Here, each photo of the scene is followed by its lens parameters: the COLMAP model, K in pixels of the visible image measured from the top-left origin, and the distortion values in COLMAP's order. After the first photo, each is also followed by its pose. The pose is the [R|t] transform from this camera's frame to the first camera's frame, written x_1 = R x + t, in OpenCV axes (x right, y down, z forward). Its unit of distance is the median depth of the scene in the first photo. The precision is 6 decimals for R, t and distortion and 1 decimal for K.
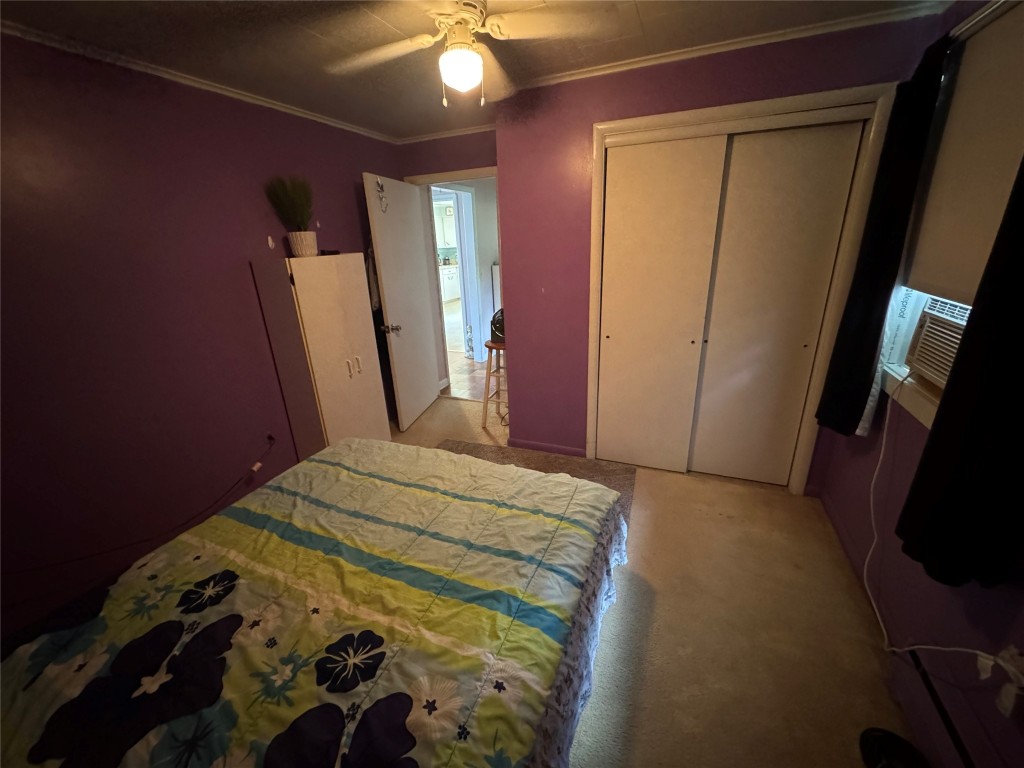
lens RADIAL K [[408.0, 0, 512.0], [0, 408.0, 381.1], [0, 0, 1]] dist [-0.002665, 0.000196]
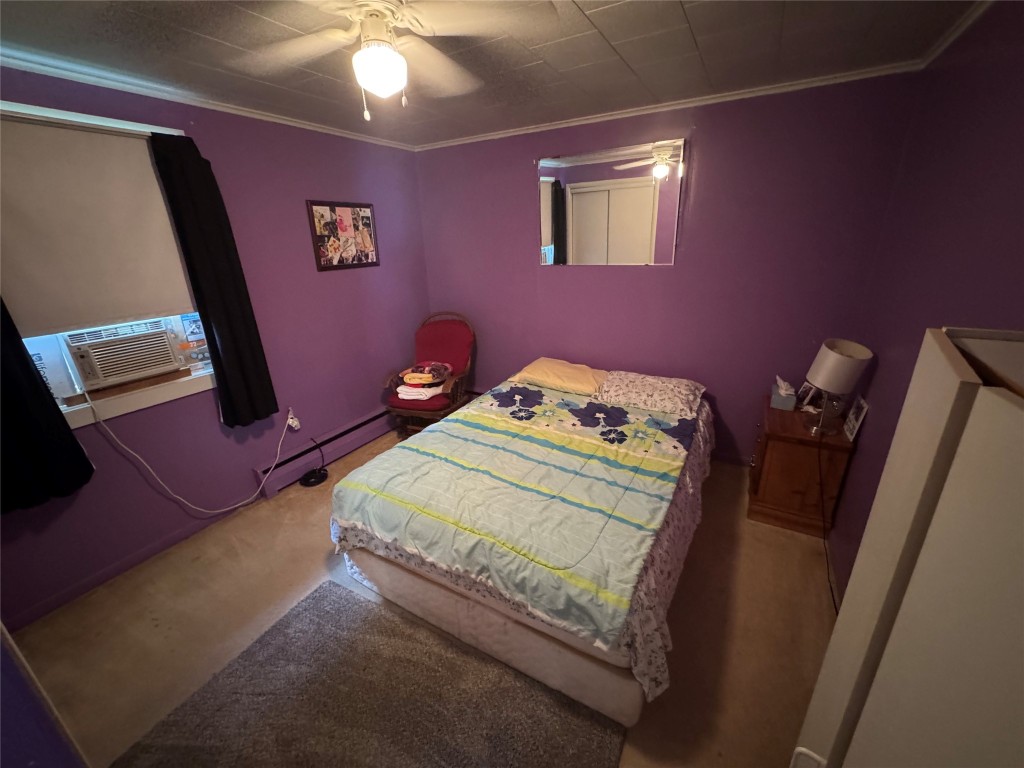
lens RADIAL K [[408.0, 0, 512.0], [0, 408.0, 381.1], [0, 0, 1]] dist [-0.002665, 0.000196]
pose [[-0.988672, 0.025724, 0.147870, -0.577505], [0.113756, 0.771132, 0.626430, -0.872718], [-0.097913, 0.636155, -0.765323, 2.305287]]
